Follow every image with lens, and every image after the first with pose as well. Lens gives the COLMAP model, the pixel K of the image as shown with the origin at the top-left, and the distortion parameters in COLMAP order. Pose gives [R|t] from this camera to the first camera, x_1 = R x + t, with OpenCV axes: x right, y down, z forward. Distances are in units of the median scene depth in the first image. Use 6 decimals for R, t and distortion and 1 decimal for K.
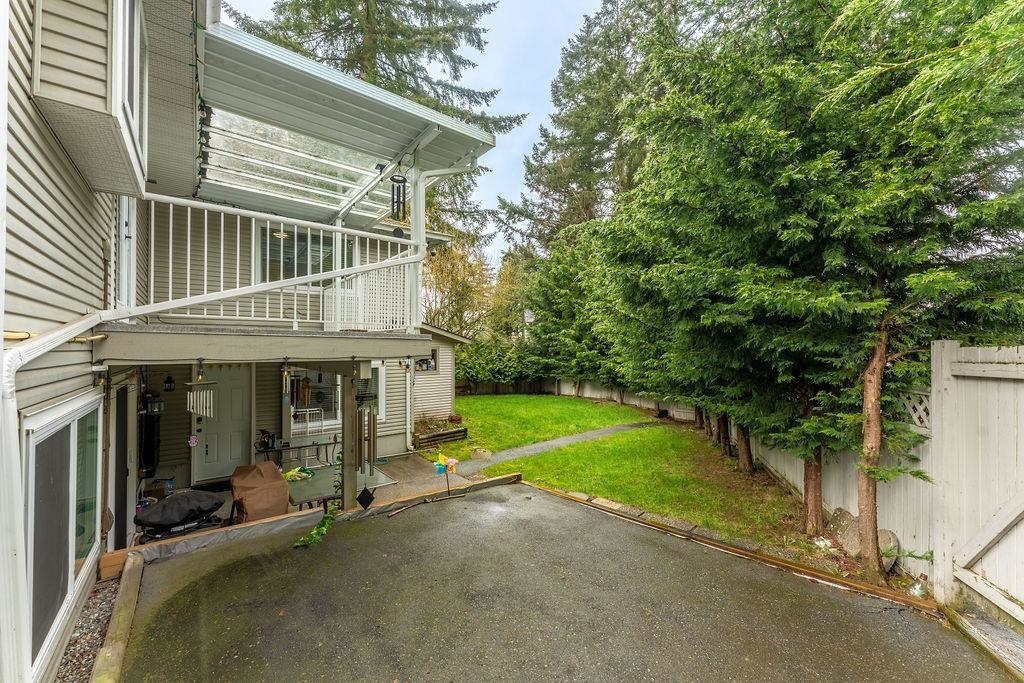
lens RADIAL K [[414.3, 0, 513.8], [0, 414.3, 340.8], [0, 0, 1]] dist [0.010511, 0.000125]
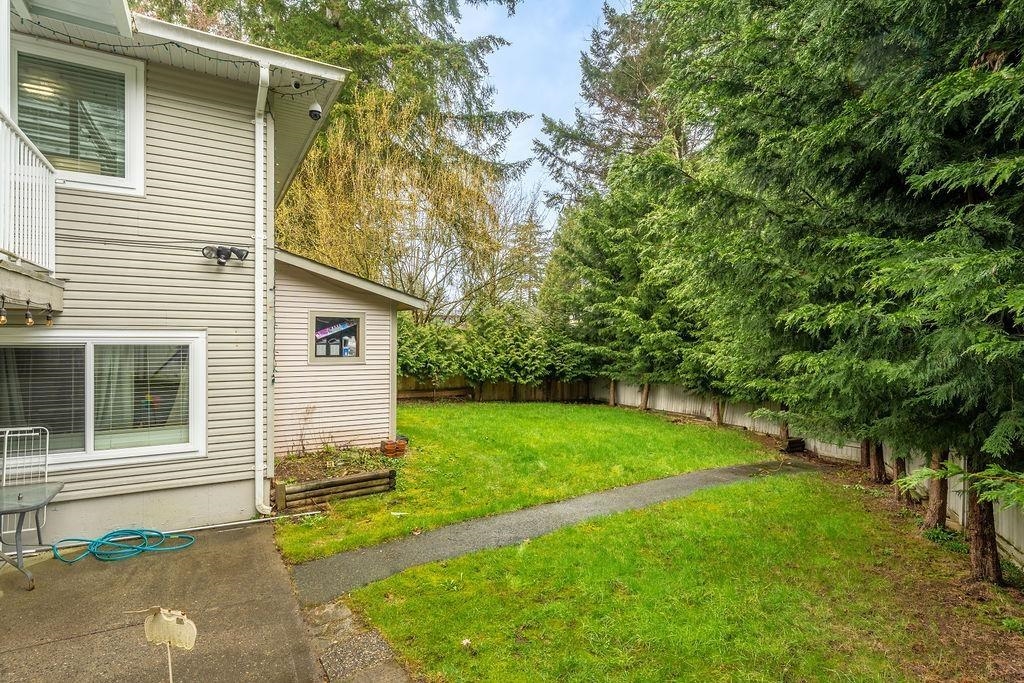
lens RADIAL K [[538.3, 0, 509.1], [0, 538.3, 341.6], [0, 0, 1]] dist [0.000682, -0.000450]
pose [[0.991690, 0.012954, -0.127997, 0.057174], [-0.010009, 0.999671, 0.023619, 0.019604], [0.128261, -0.022141, 0.991493, 0.197616]]
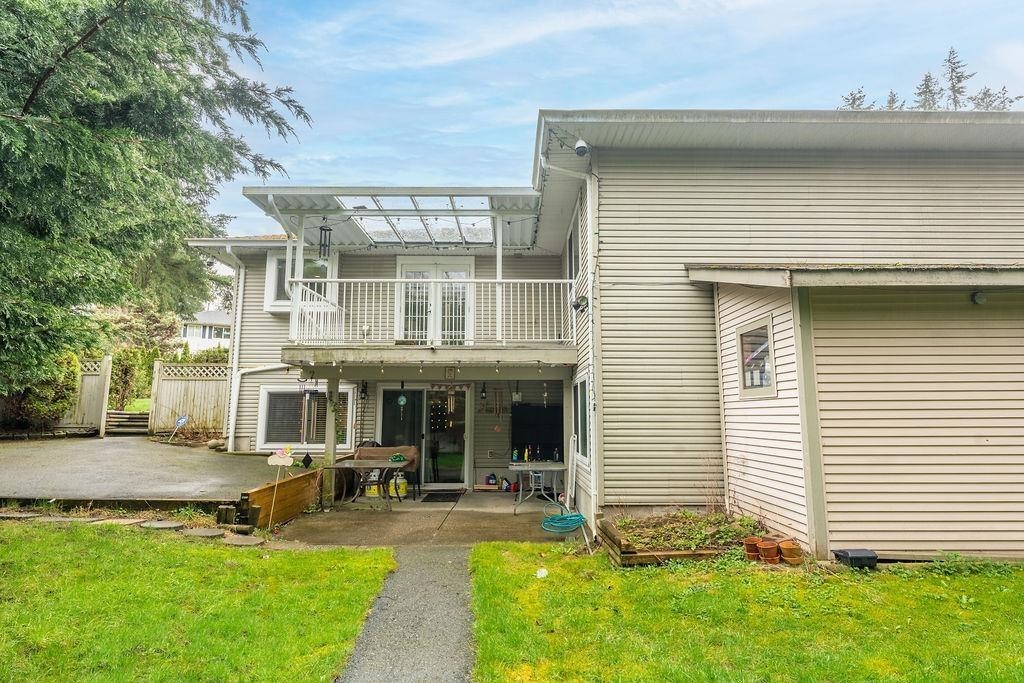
lens RADIAL K [[538.3, 0, 513.7], [0, 538.3, 341.6], [0, 0, 1]] dist [0.000682, -0.000450]
pose [[-0.614602, -0.107236, -0.781514, 0.172587], [0.008130, 0.989803, -0.142210, 0.057159], [0.788796, -0.093756, -0.607463, 0.657285]]
